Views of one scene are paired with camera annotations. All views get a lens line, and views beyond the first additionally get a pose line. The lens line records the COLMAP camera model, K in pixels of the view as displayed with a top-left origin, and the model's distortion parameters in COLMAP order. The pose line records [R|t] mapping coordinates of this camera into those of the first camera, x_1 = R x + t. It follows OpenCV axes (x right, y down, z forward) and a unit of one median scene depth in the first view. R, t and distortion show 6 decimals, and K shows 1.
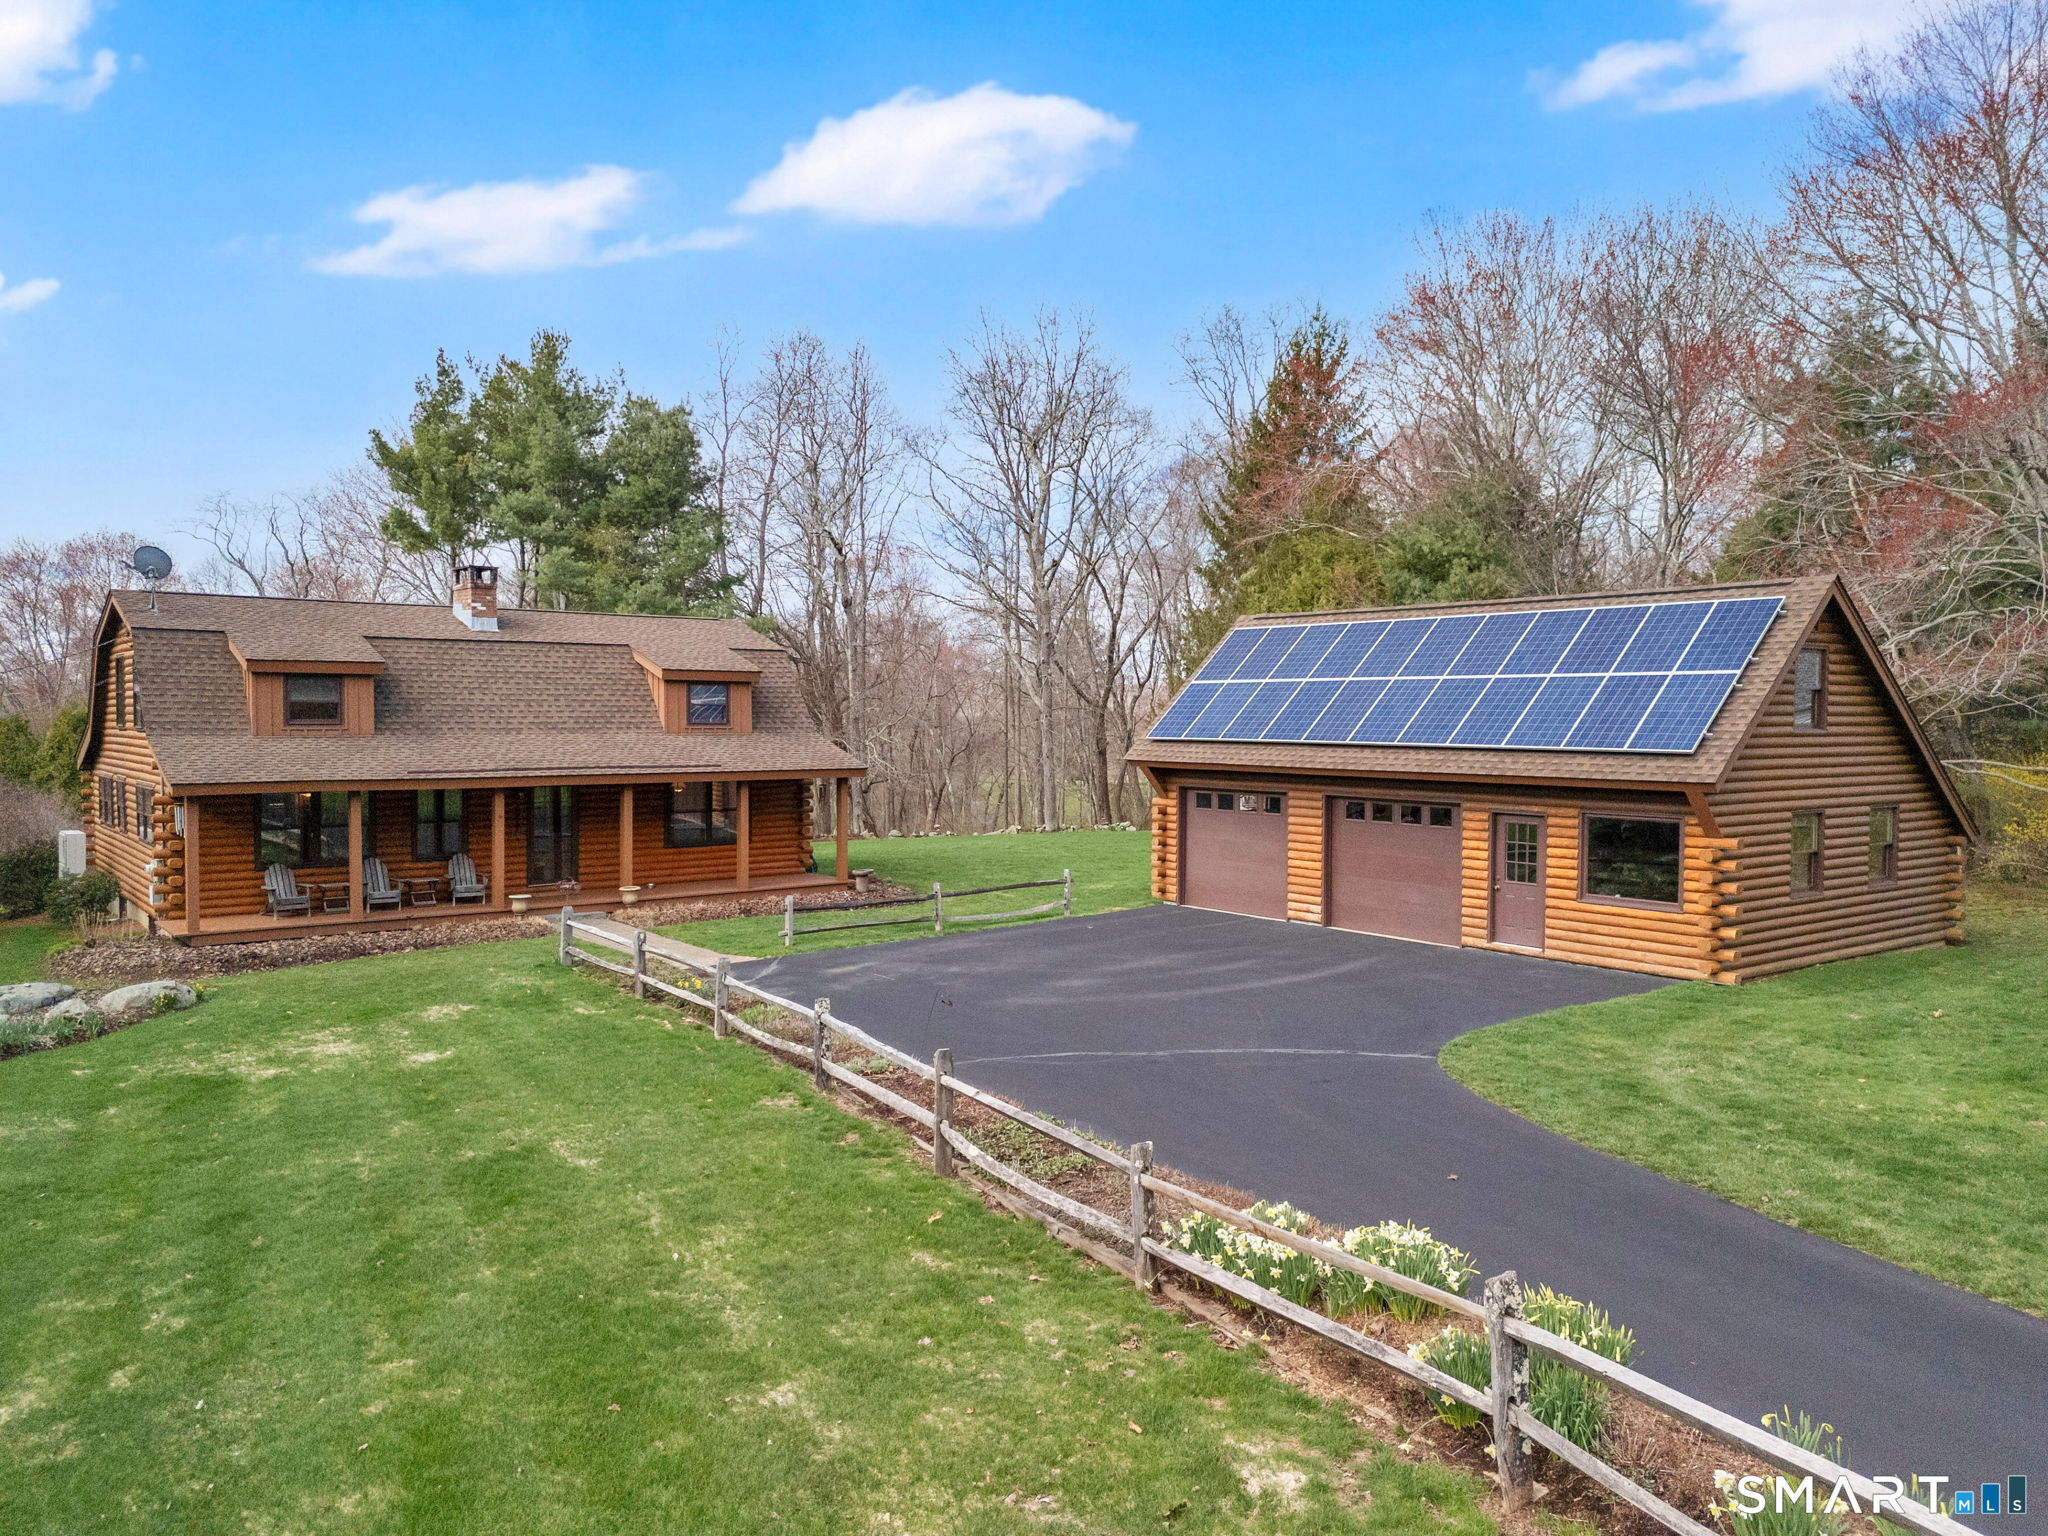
lens RADIAL K [[1545.4, 0, 1033.6], [0, 1545.4, 779.8], [0, 0, 1]] dist [0.069298, -0.059521]
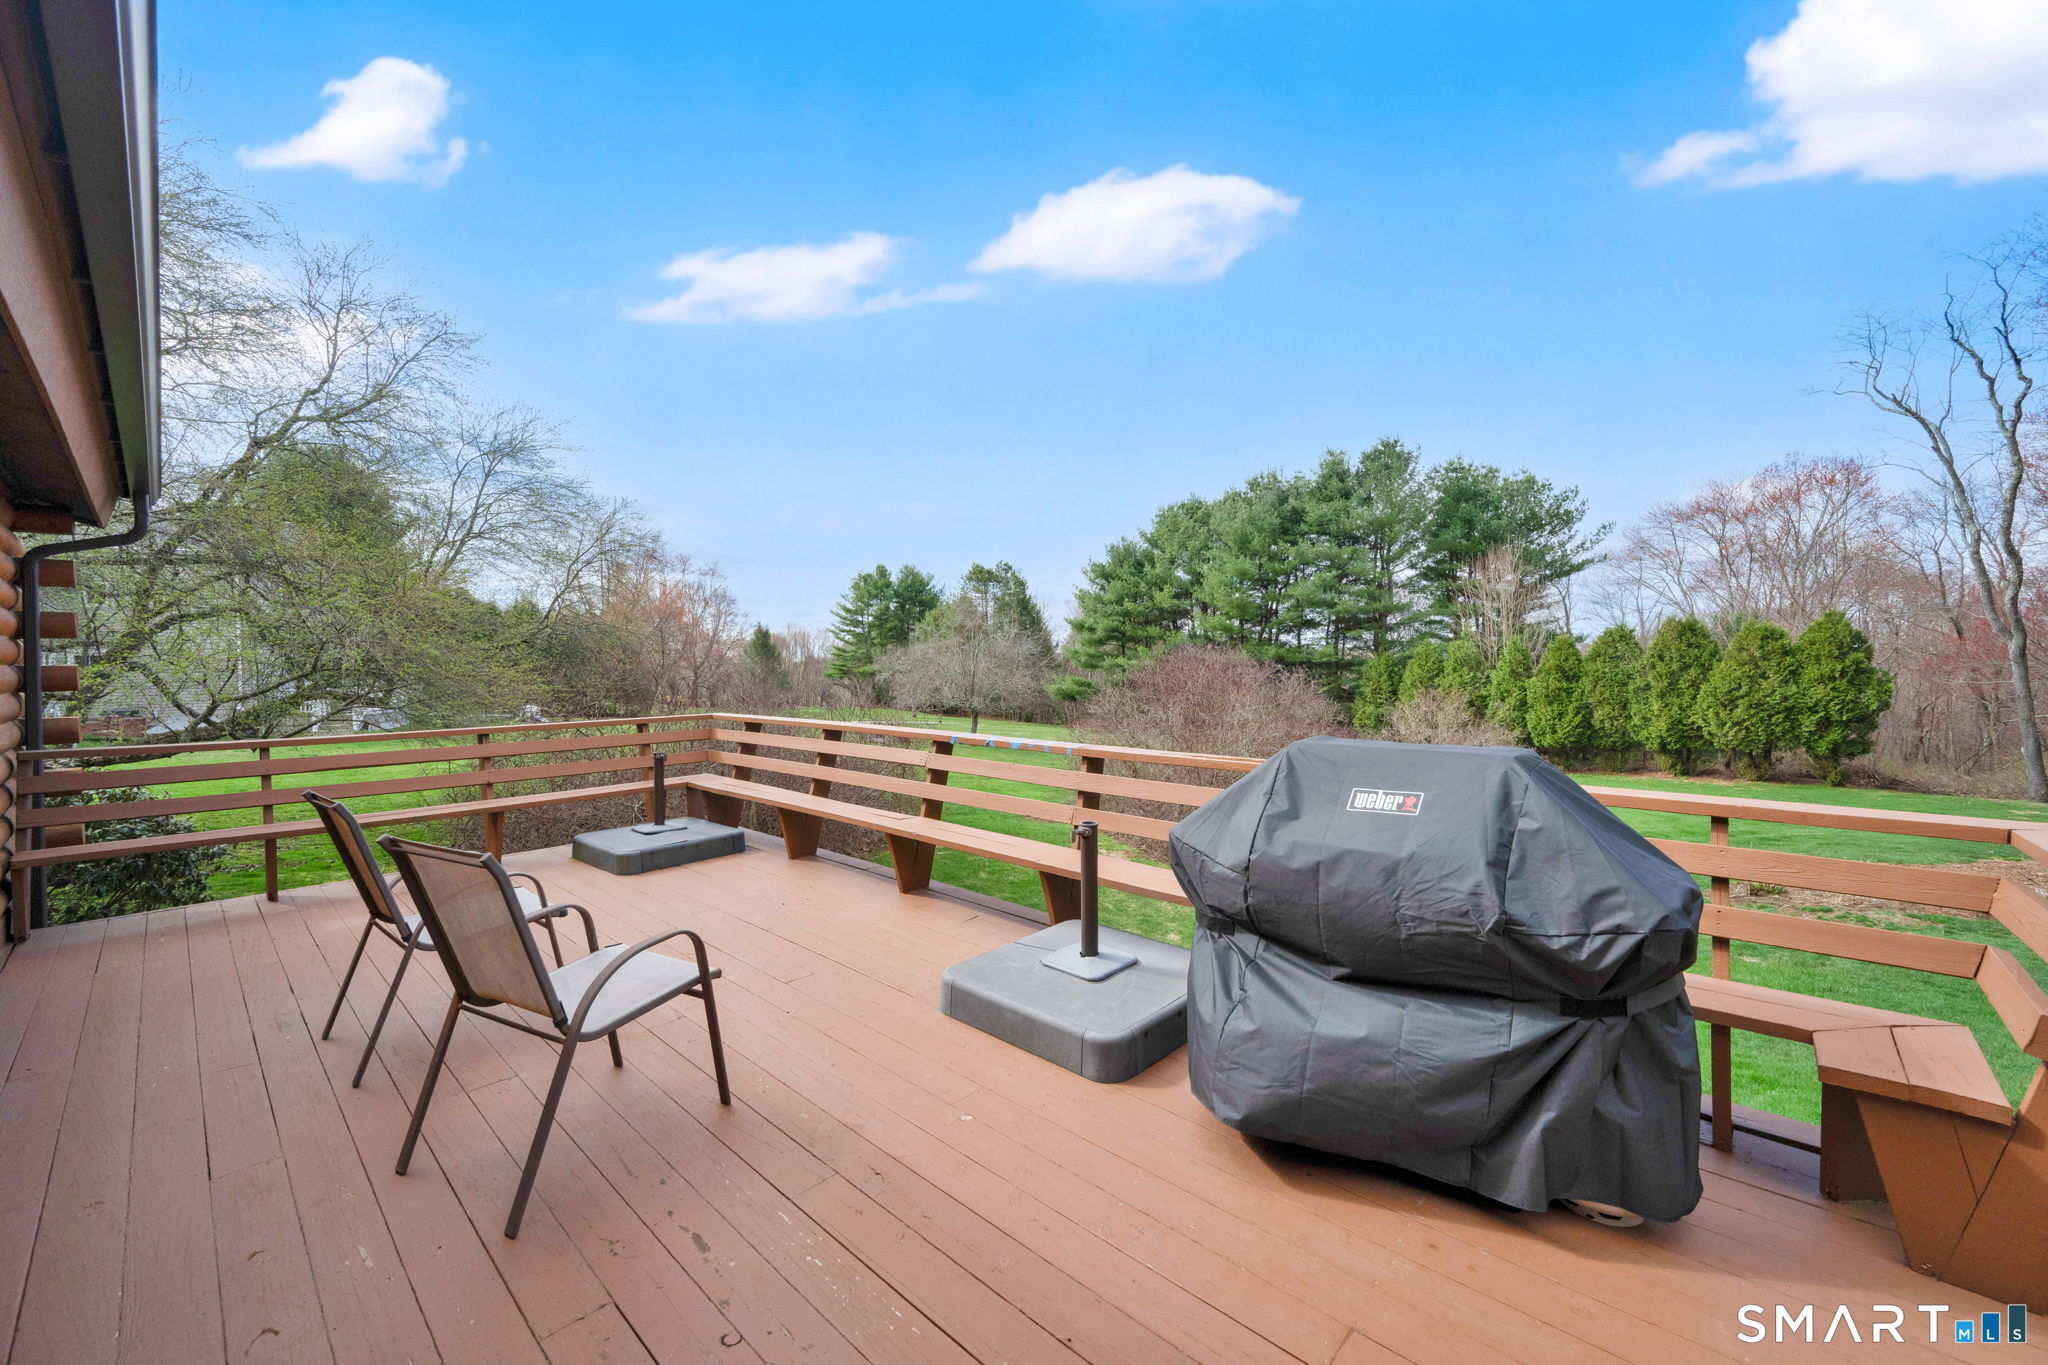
lens RADIAL K [[807.9, 0, 1024.0], [0, 807.9, 682.5], [0, 0, 1]] dist [-0.002356, -0.000203]
pose [[0.161456, 0.013908, -0.986782, -0.574389], [-0.042616, 0.999066, 0.007108, 0.025298], [0.985959, 0.040905, 0.161898, 1.576519]]
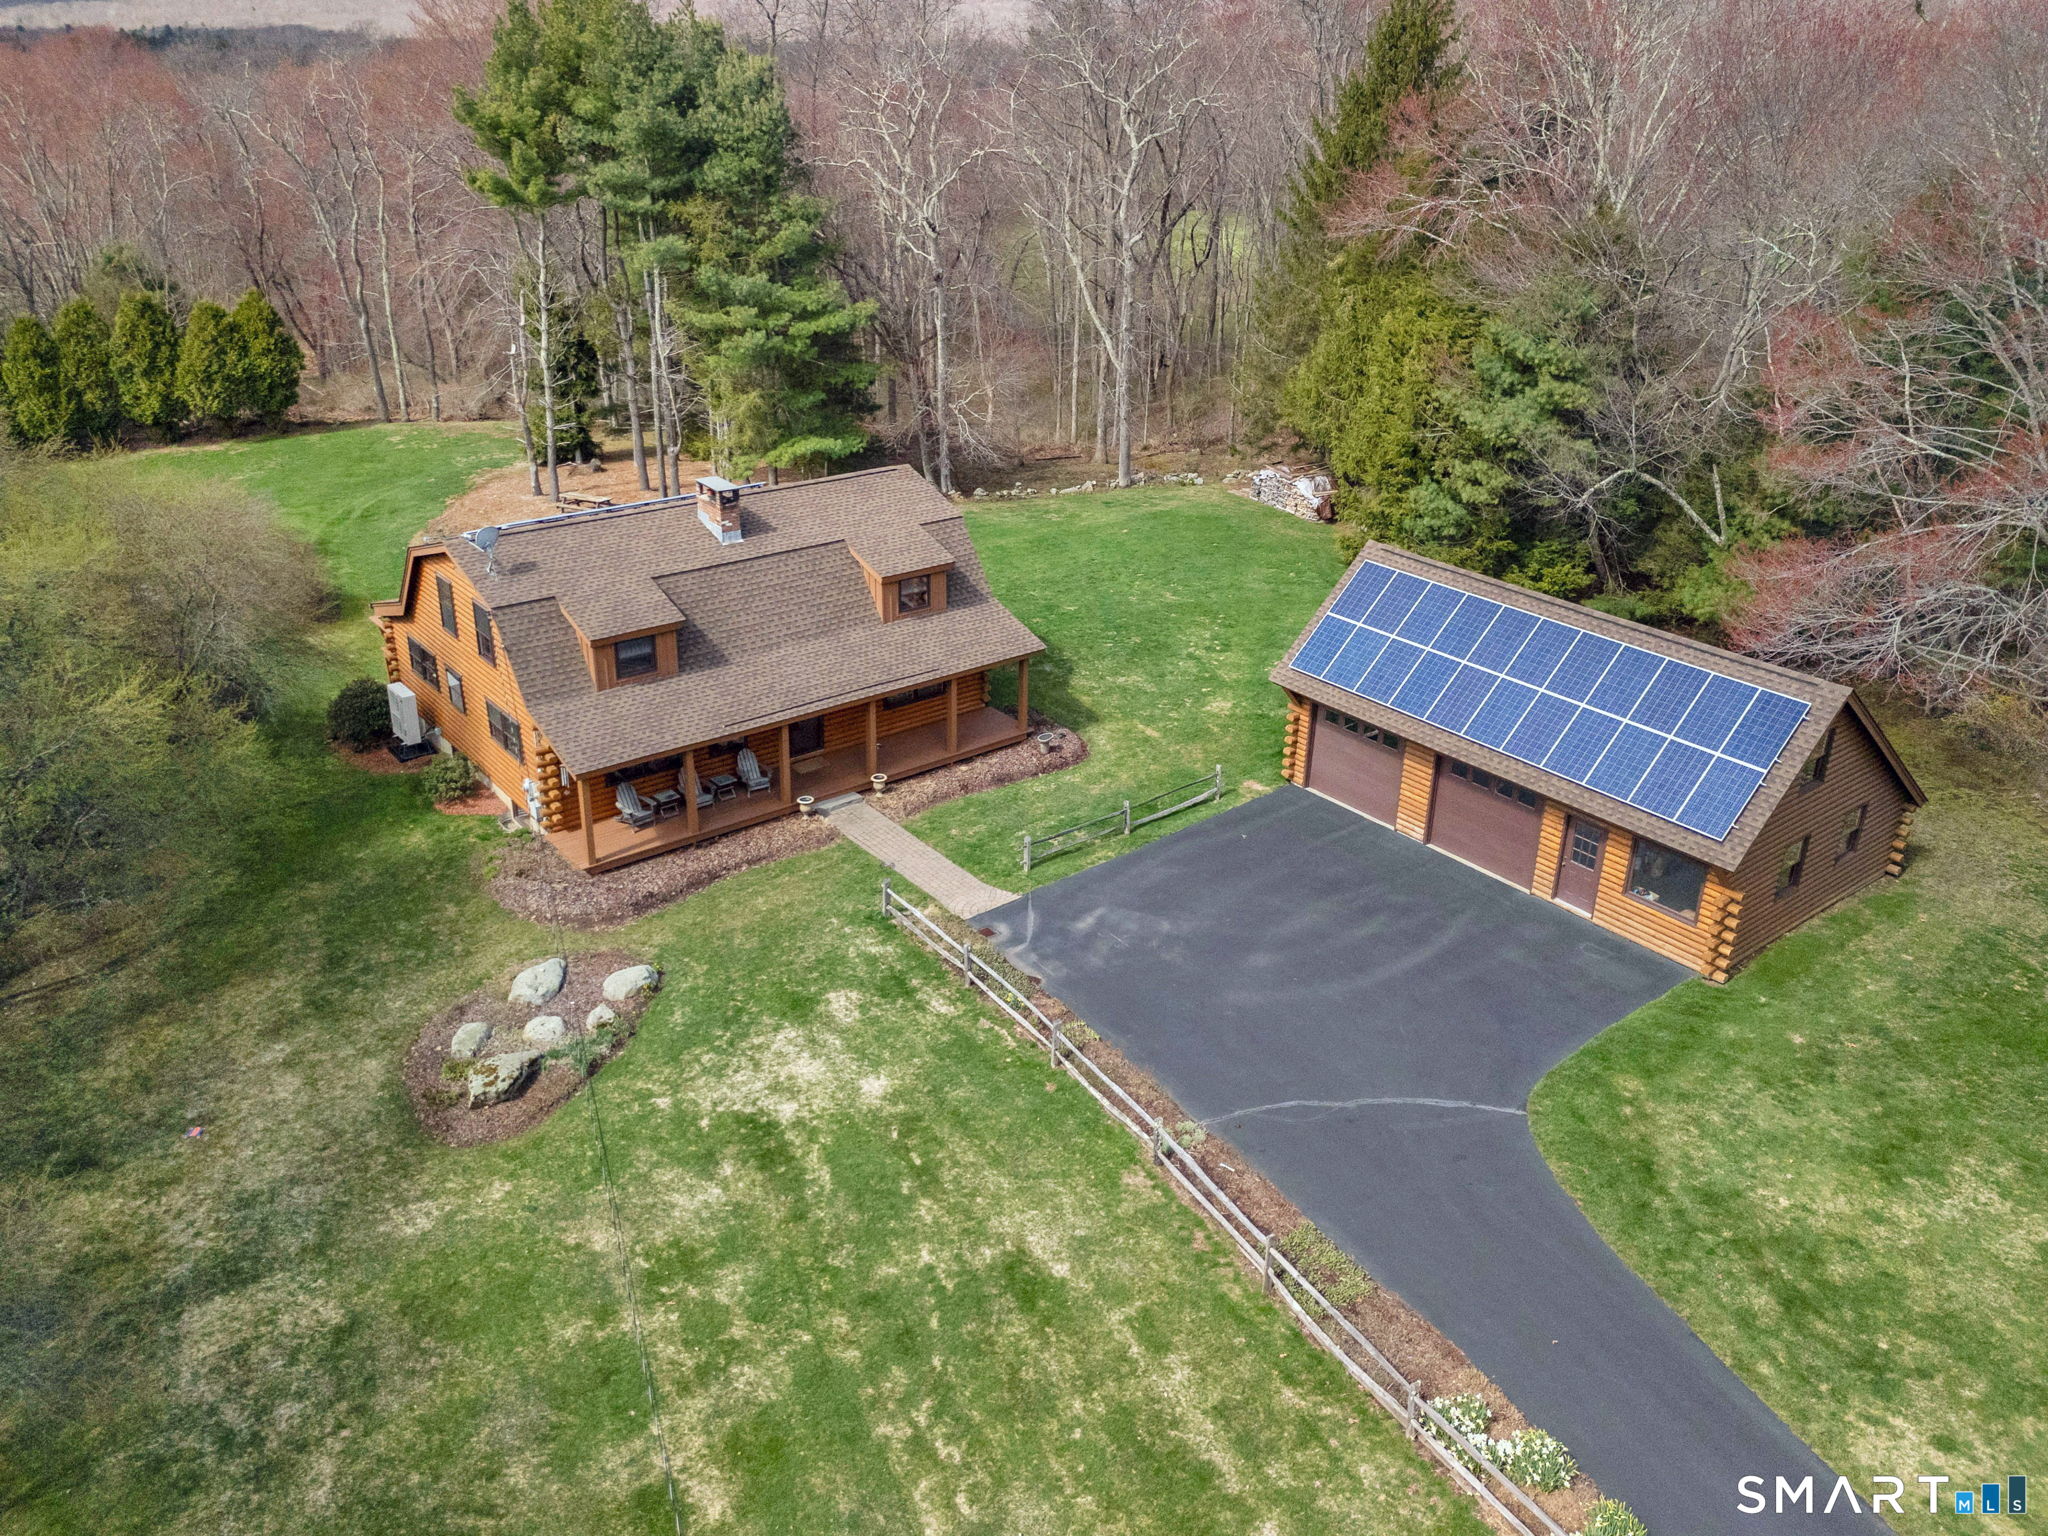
lens RADIAL K [[1595.6, 0, 1024.0], [0, 1595.6, 768.0], [0, 0, 1]] dist [0.078355, -0.070271]
pose [[0.999884, 0.002642, 0.014981, -0.175775], [-0.008132, 0.925119, 0.379589, -0.483511], [-0.012856, -0.379667, 0.925034, -0.240126]]
